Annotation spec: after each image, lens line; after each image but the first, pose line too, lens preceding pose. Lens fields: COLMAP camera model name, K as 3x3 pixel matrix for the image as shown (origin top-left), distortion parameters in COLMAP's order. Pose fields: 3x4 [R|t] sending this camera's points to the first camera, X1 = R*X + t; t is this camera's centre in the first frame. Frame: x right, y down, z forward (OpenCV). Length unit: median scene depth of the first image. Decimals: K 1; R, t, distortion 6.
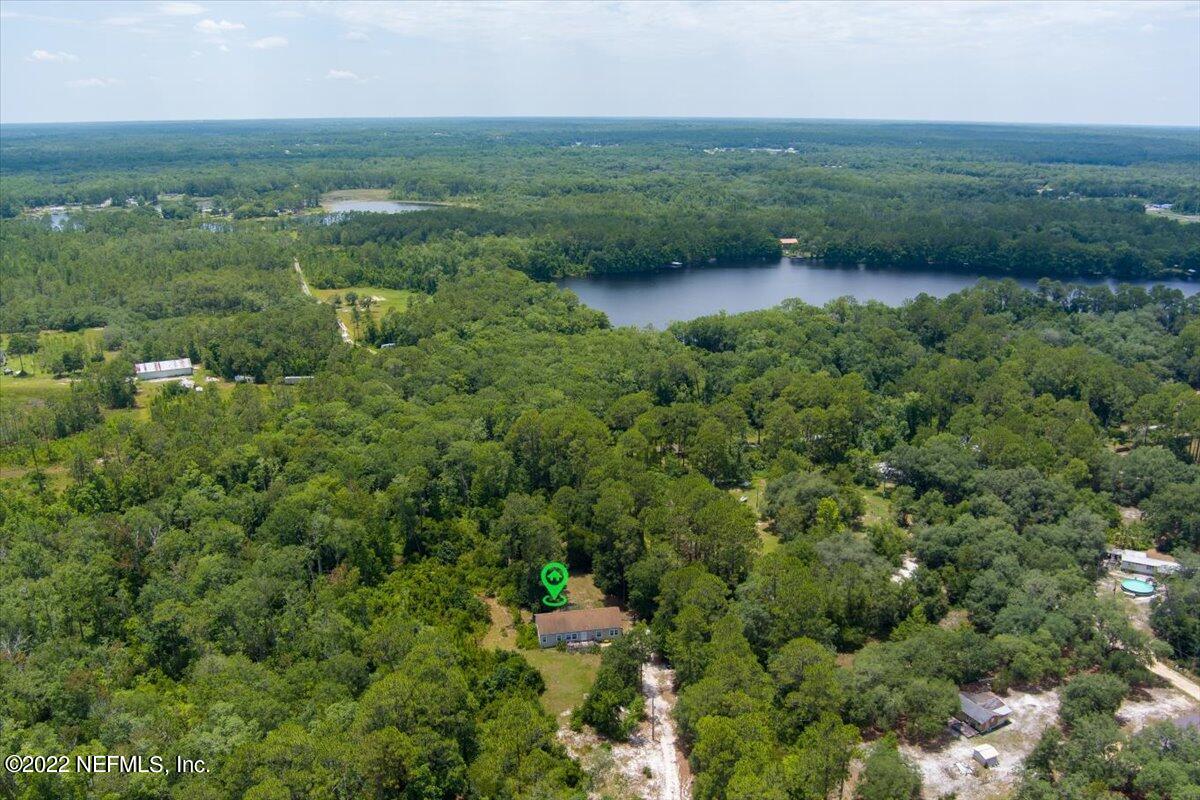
lens RADIAL K [[987.1, 0, 599.2], [0, 987.1, 401.3], [0, 0, 1]] dist [-0.066178, 0.006082]
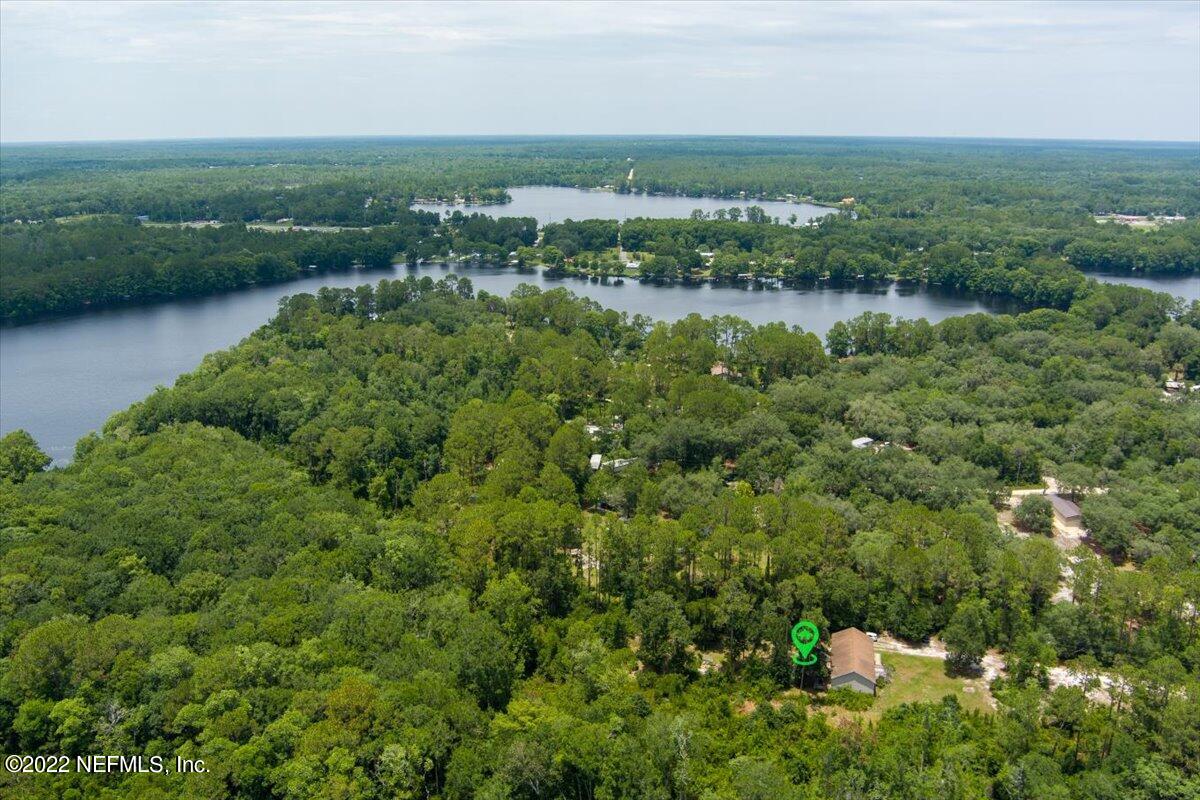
lens RADIAL K [[987.1, 0, 596.1], [0, 987.1, 405.3], [0, 0, 1]] dist [-0.066178, 0.006082]
pose [[0.375787, -0.251467, 0.891935, -0.303097], [0.263663, 0.951714, 0.157235, -0.073773], [-0.888406, 0.176084, 0.423944, 0.254338]]
